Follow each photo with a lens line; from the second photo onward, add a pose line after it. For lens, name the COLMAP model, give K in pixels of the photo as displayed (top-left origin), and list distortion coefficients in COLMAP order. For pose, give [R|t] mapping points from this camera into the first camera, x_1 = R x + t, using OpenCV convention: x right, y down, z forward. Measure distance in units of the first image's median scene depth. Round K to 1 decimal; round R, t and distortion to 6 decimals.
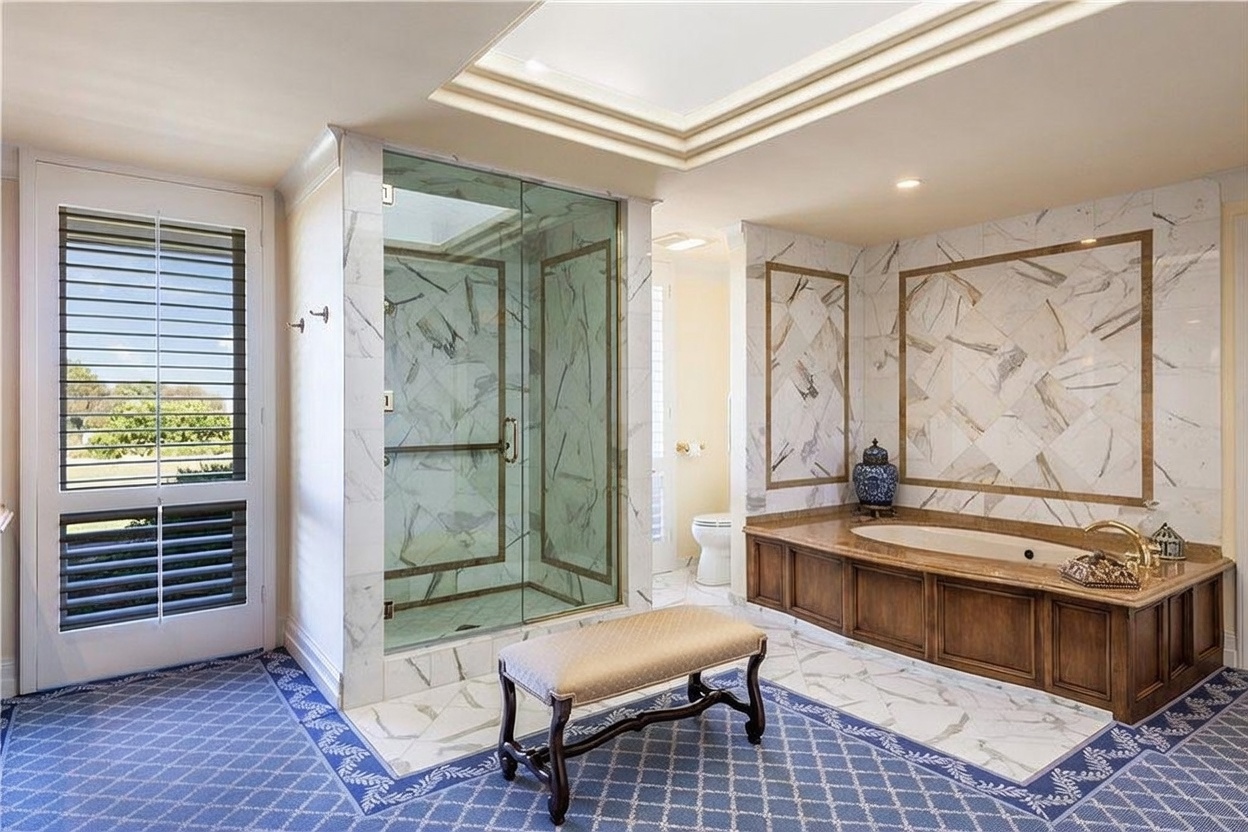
lens RADIAL K [[712.4, 0, 622.9], [0, 712.4, 409.0], [0, 0, 1]] dist [0.041918, 0.000387]
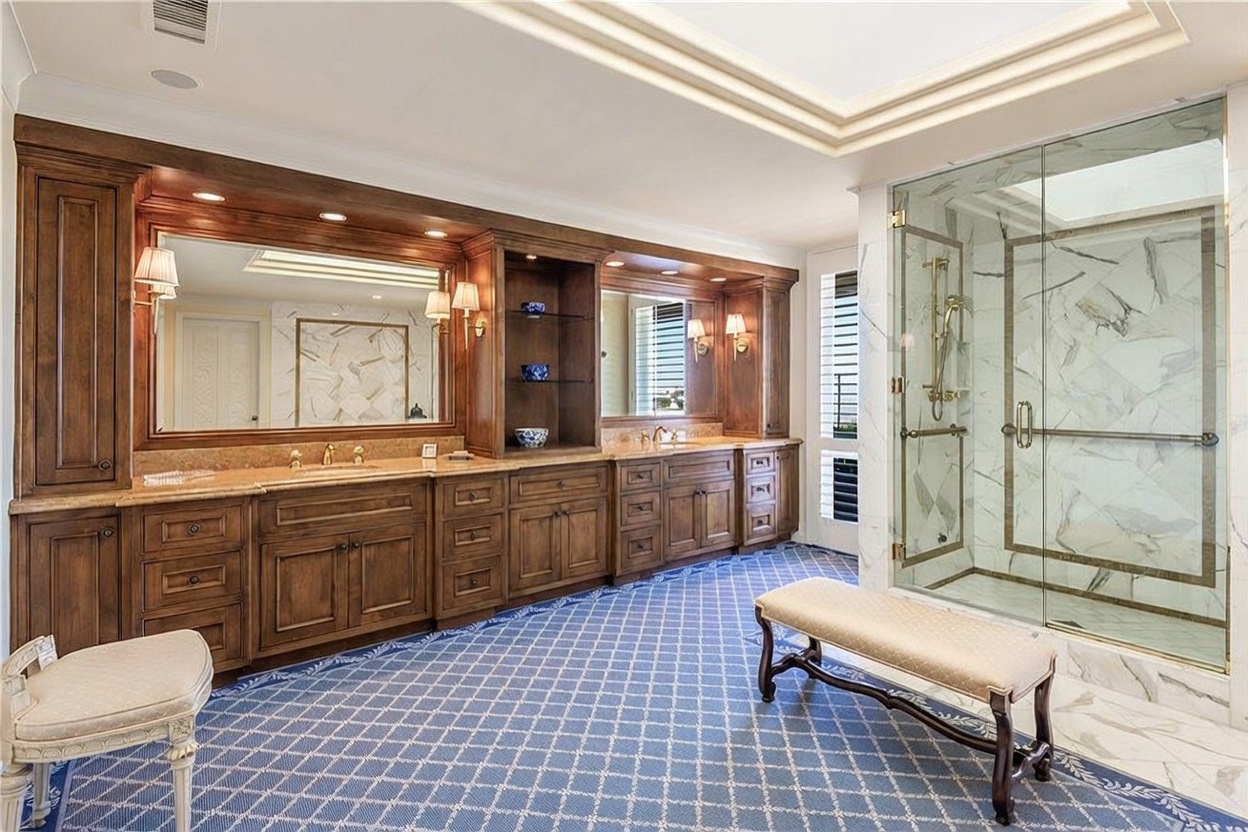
lens RADIAL K [[610.7, 0, 614.7], [0, 610.7, 390.3], [0, 0, 1]] dist [-0.001110, -0.000046]
pose [[0.006449, 0.002000, -0.999977, 0.533816], [-0.001353, 0.999997, 0.001991, -0.003183], [0.999978, 0.001340, 0.006452, 0.364726]]
